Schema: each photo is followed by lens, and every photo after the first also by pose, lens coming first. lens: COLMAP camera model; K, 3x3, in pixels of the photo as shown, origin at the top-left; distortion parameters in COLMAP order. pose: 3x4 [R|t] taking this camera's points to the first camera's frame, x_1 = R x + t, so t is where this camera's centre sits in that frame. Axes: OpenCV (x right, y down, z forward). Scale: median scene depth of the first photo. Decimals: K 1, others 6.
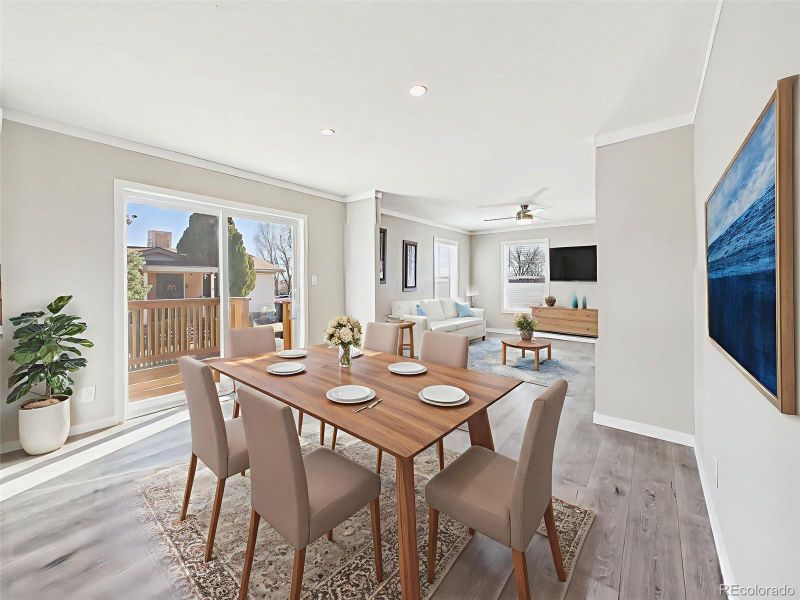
lens RADIAL K [[319.9, 0, 399.7], [0, 319.9, 276.7], [0, 0, 1]] dist [0.000544, -0.000156]
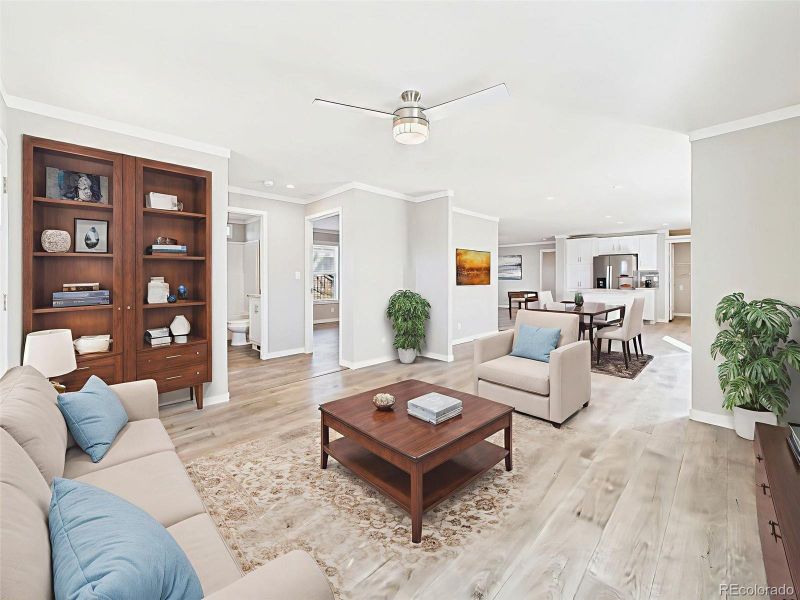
lens RADIAL K [[319.9, 0, 399.7], [0, 319.9, 276.7], [0, 0, 1]] dist [0.000544, -0.000156]
pose [[-0.992066, -0.002507, 0.125694, 0.328540], [-0.004279, 0.999895, -0.013830, 0.020258], [-0.125646, -0.014258, -0.991973, 1.317282]]
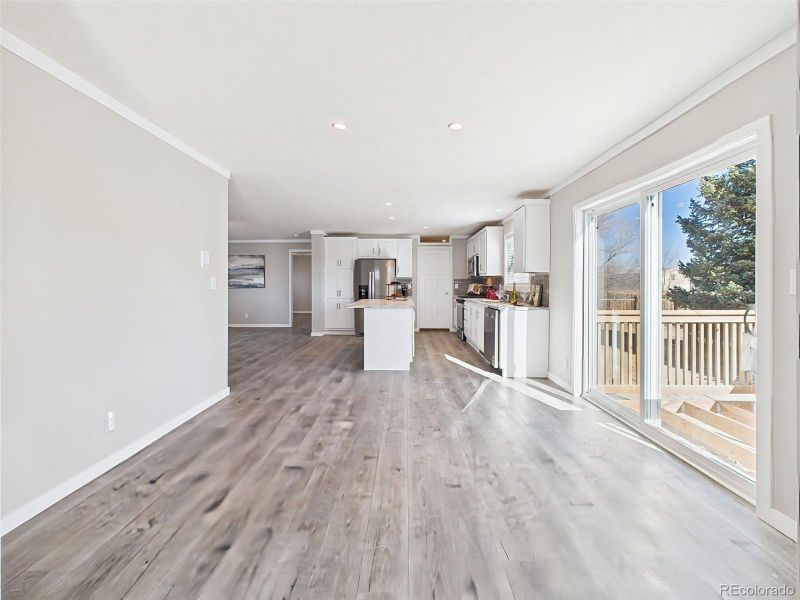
lens RADIAL K [[320.5, 0, 399.2], [0, 320.5, 284.2], [0, 0, 1]] dist [0.000072, -0.000038]
pose [[-0.795335, -0.000963, -0.606169, 0.225034], [0.007624, 0.999904, -0.011593, 0.010755], [0.606122, -0.013842, -0.795252, 0.774093]]
